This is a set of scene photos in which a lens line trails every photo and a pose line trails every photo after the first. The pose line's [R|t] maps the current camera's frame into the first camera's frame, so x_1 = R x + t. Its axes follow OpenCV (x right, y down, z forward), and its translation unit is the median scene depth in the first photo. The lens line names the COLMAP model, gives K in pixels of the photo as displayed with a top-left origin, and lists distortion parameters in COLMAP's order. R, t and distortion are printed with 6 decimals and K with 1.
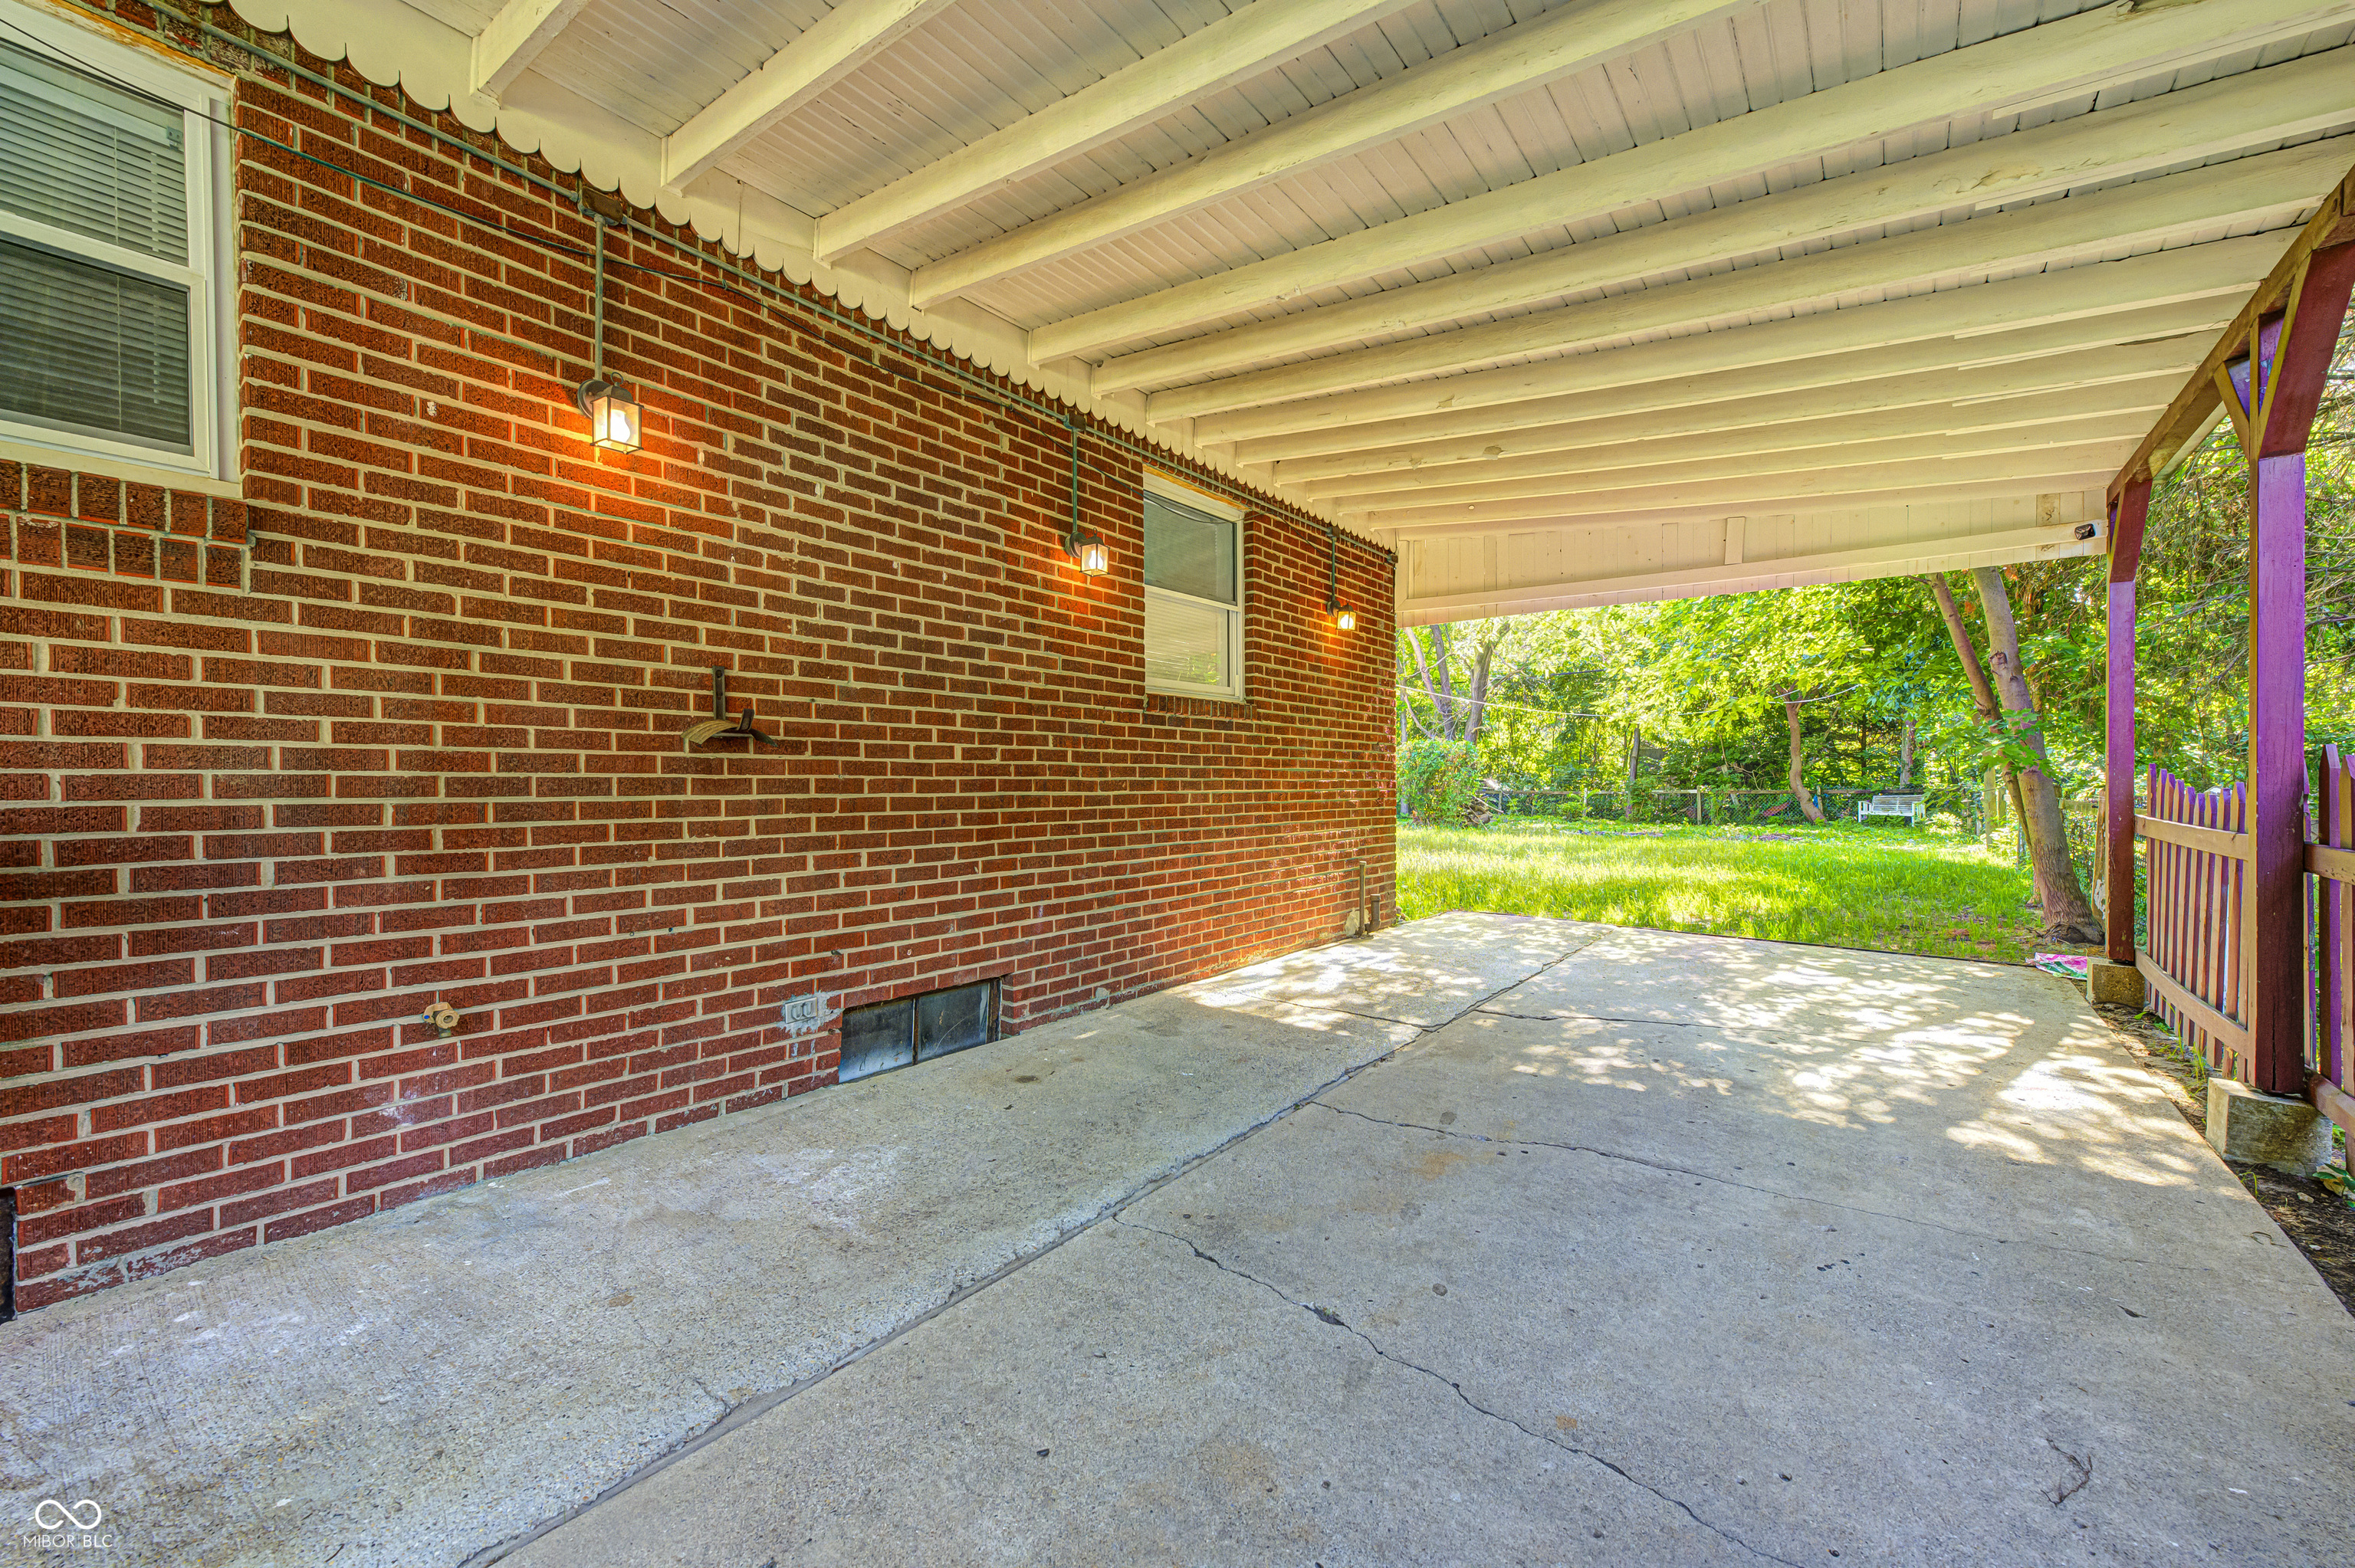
lens RADIAL K [[926.8, 0, 1177.5], [0, 926.8, 784.0], [0, 0, 1]] dist [-0.000273, 0.000015]
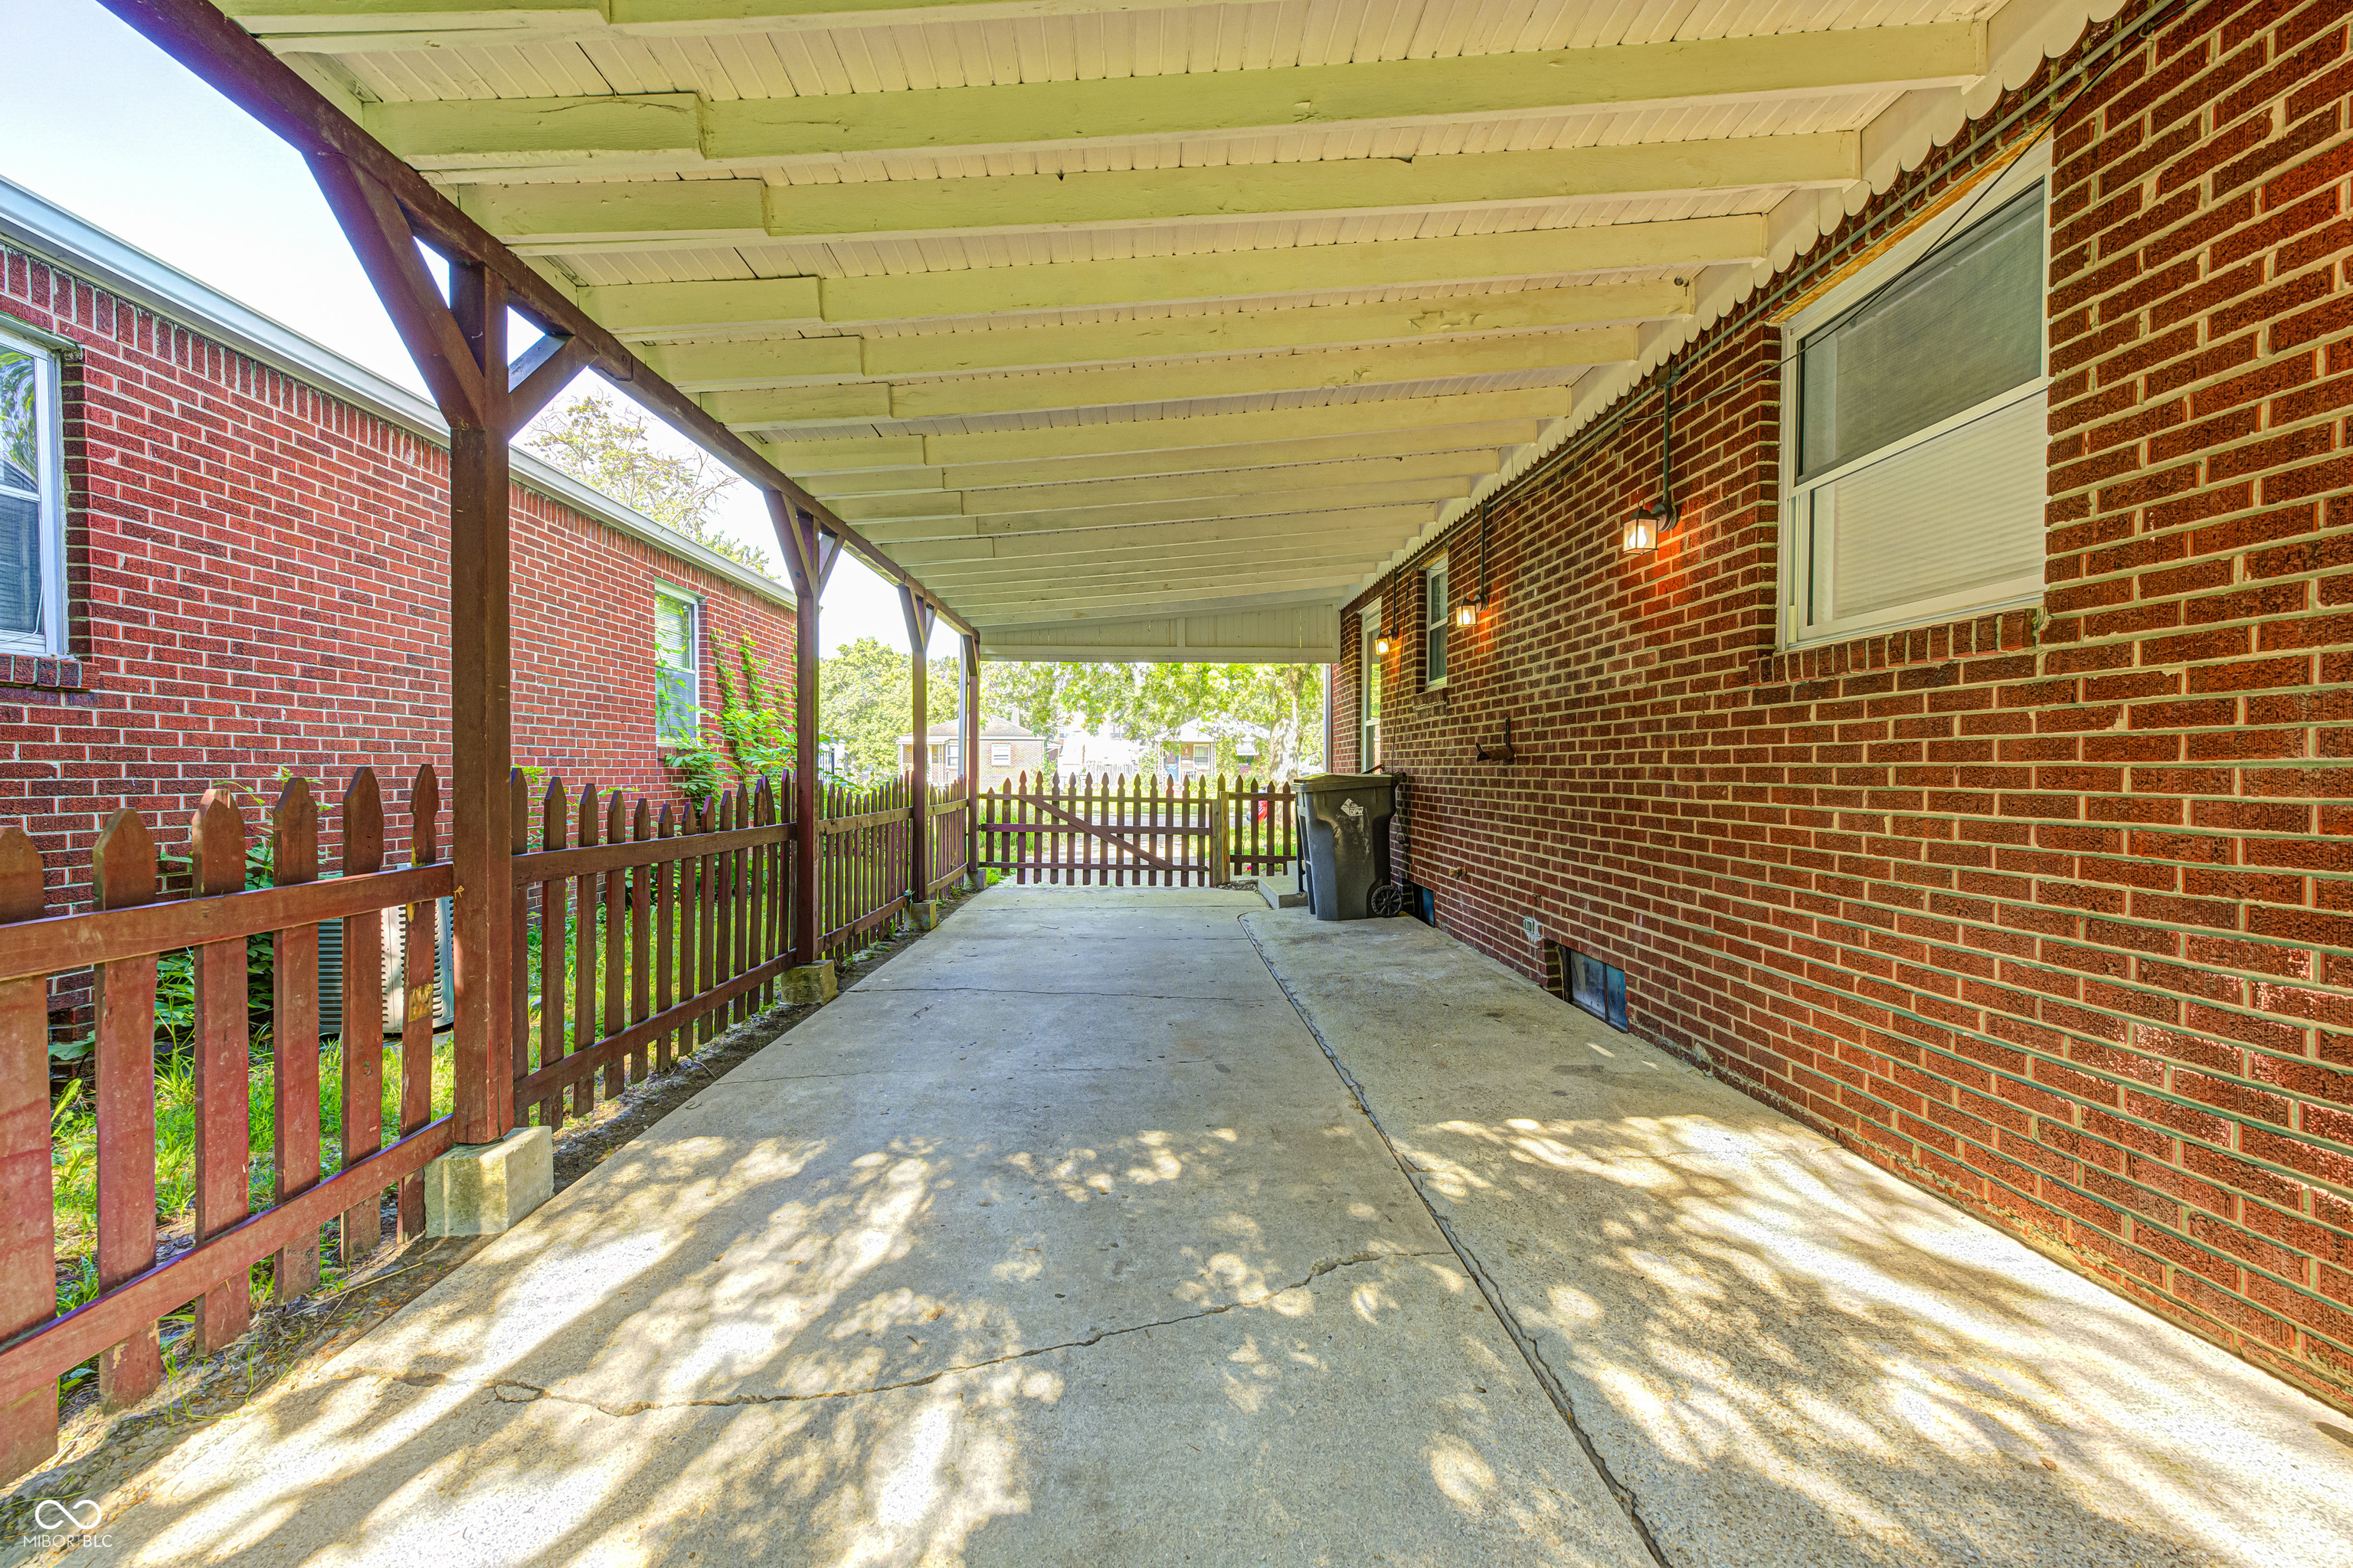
lens RADIAL K [[926.2, 0, 1176.5], [0, 926.2, 784.0], [0, 0, 1]] dist [-0.000273, 0.000015]
pose [[-0.765865, 0.009153, -0.642937, 0.772806], [-0.002682, 0.999845, 0.017428, -0.017650], [0.642996, 0.015072, -0.765721, 1.313589]]
